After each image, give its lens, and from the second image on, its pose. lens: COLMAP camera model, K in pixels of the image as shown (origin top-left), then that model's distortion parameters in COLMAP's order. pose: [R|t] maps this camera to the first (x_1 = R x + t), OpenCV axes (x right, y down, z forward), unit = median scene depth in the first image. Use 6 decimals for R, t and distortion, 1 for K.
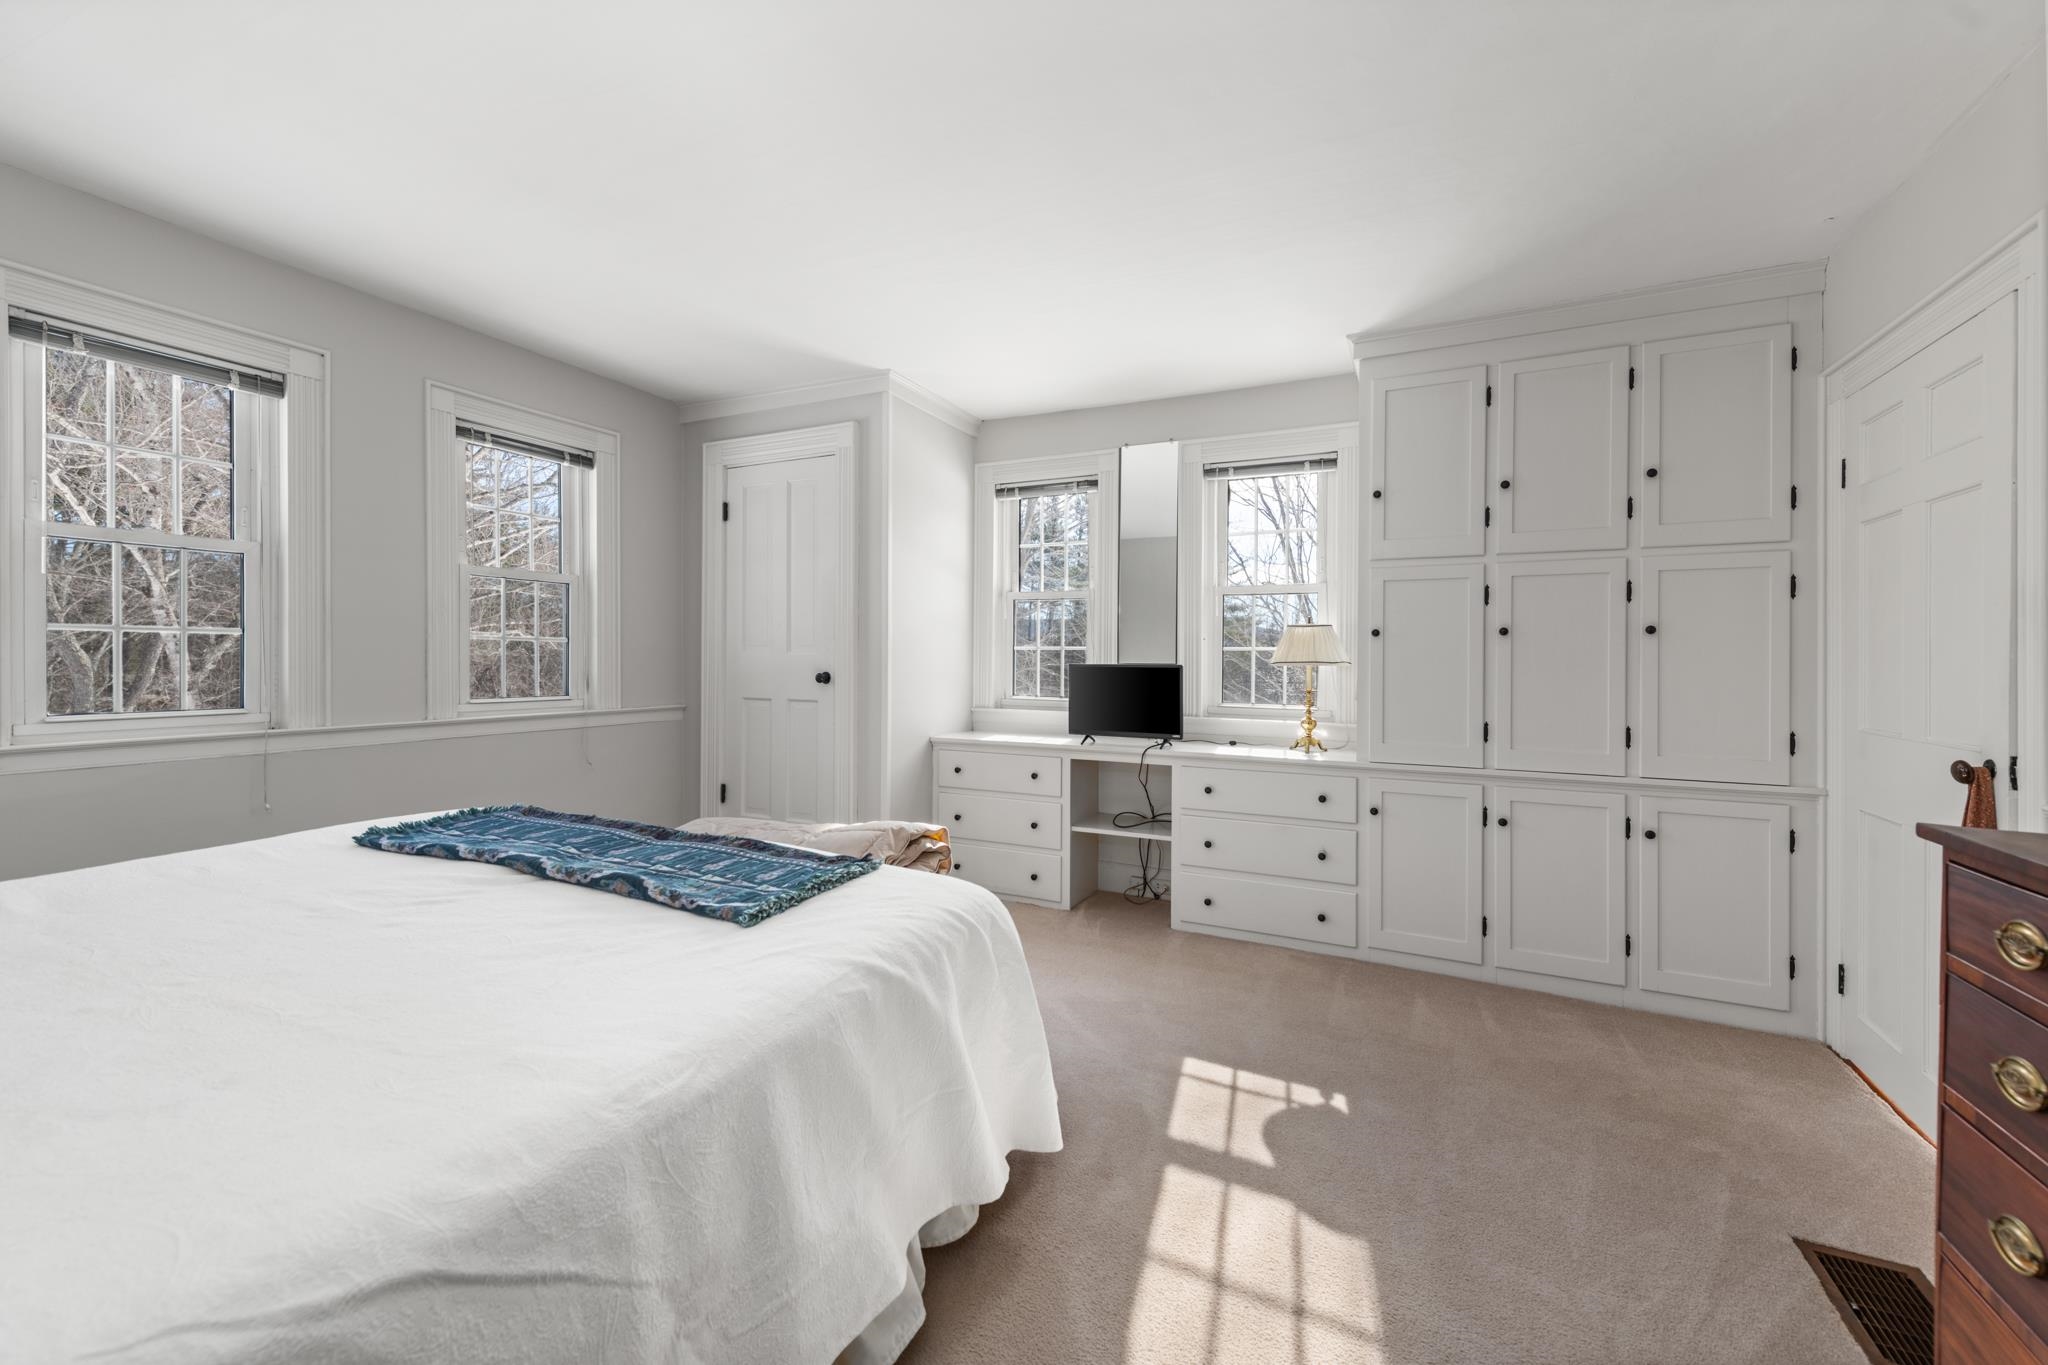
lens RADIAL K [[814.5, 0, 1031.4], [0, 814.5, 672.1], [0, 0, 1]] dist [0.001013, 0.000060]
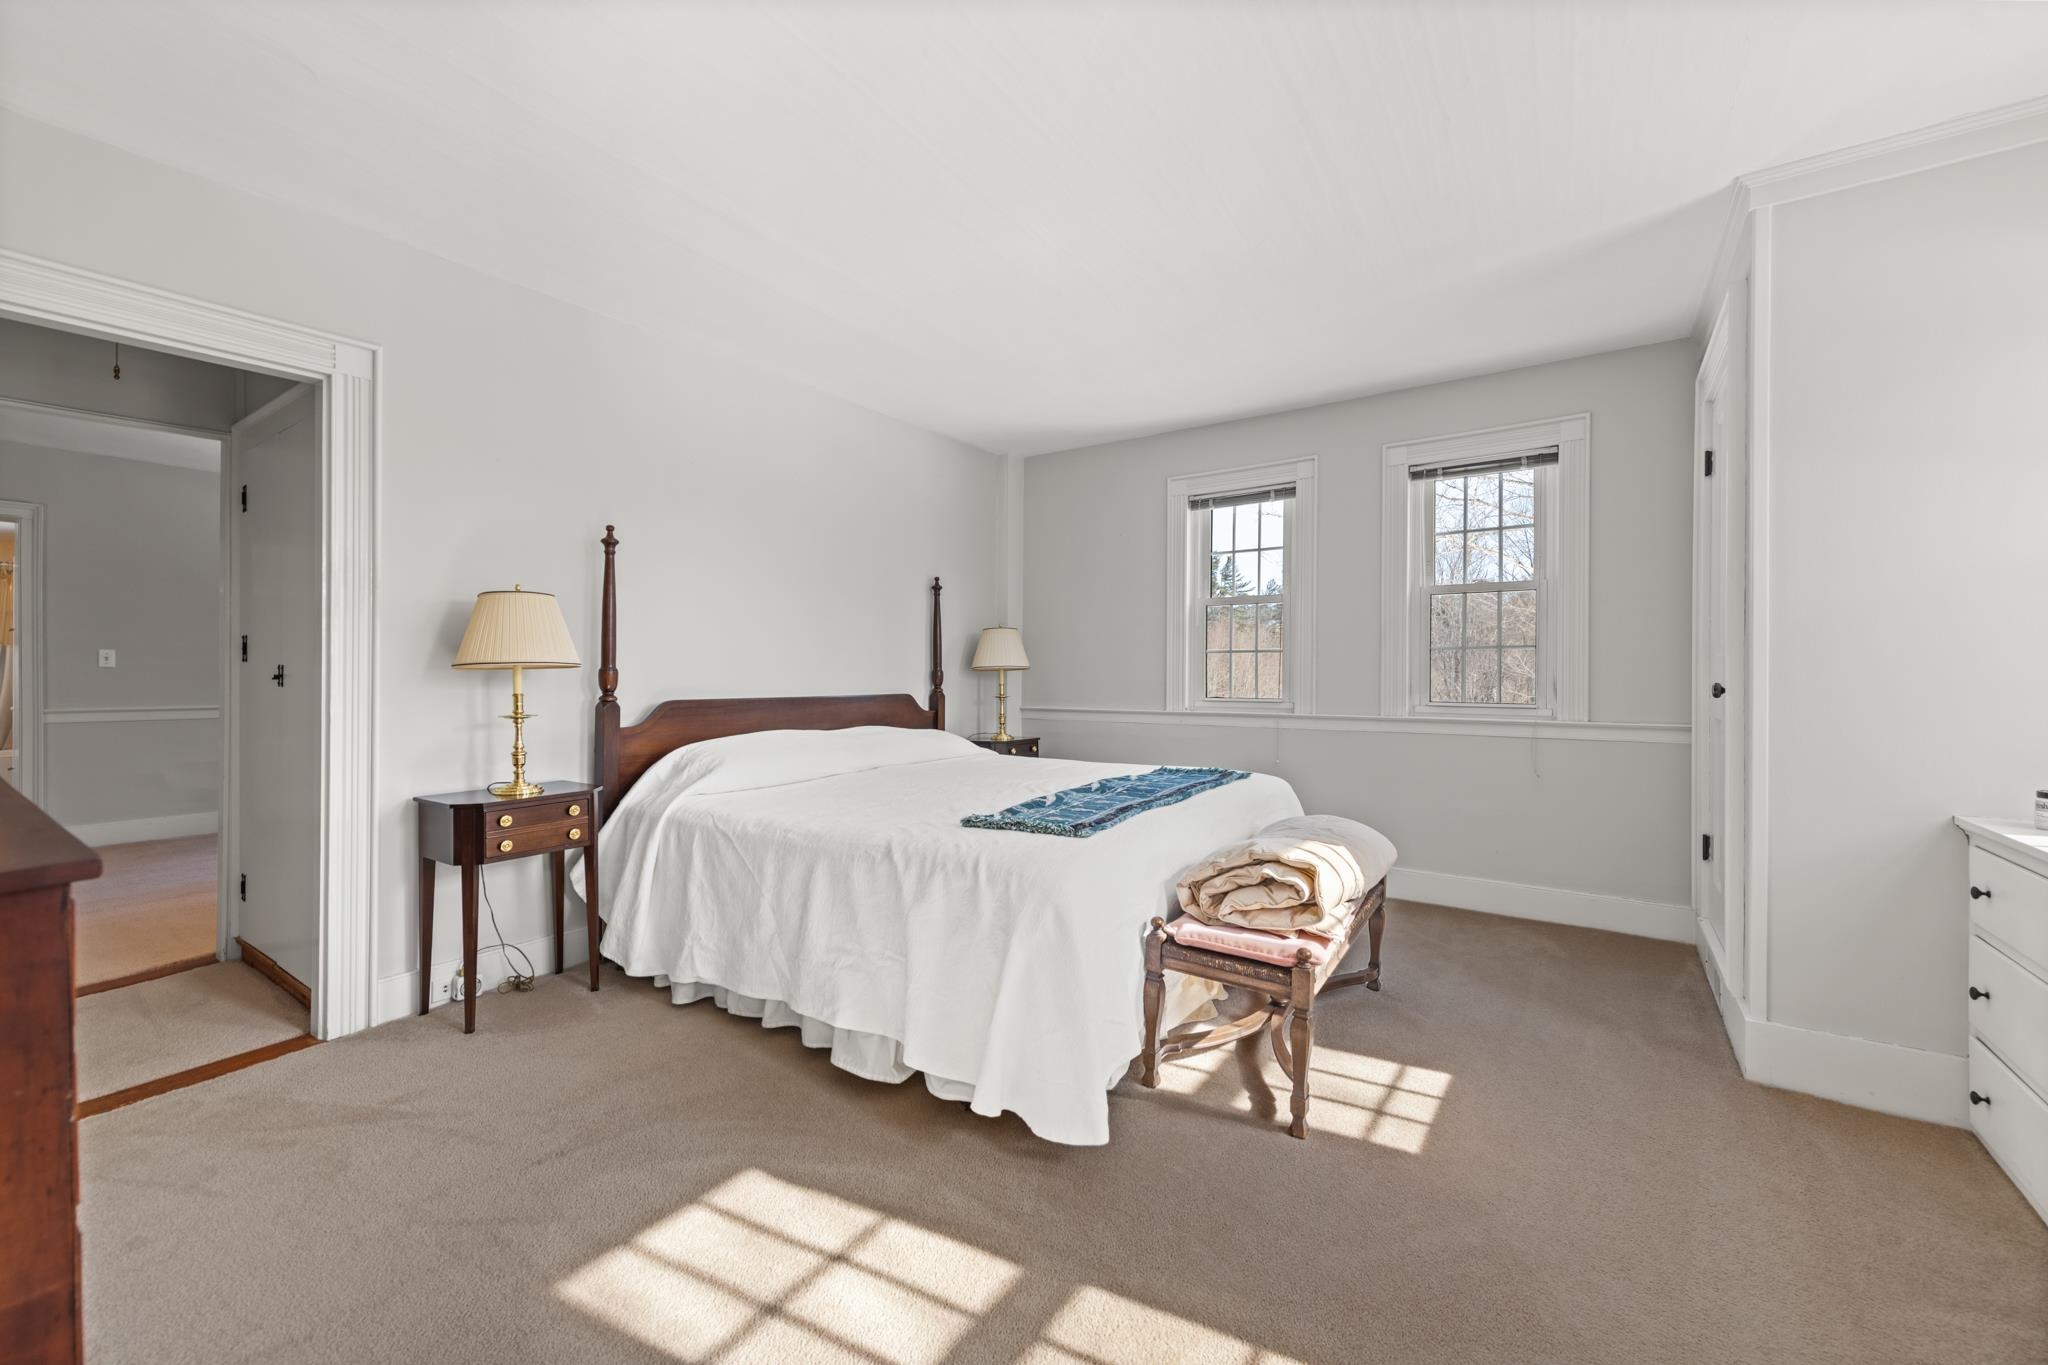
lens RADIAL K [[814.5, 0, 1031.4], [0, 814.5, 672.1], [0, 0, 1]] dist [0.001013, 0.000060]
pose [[-0.168667, -0.008954, -0.985632, 0.571398], [-0.017661, 0.999826, -0.006061, 0.008210], [0.985515, 0.016385, -0.168796, 0.667563]]
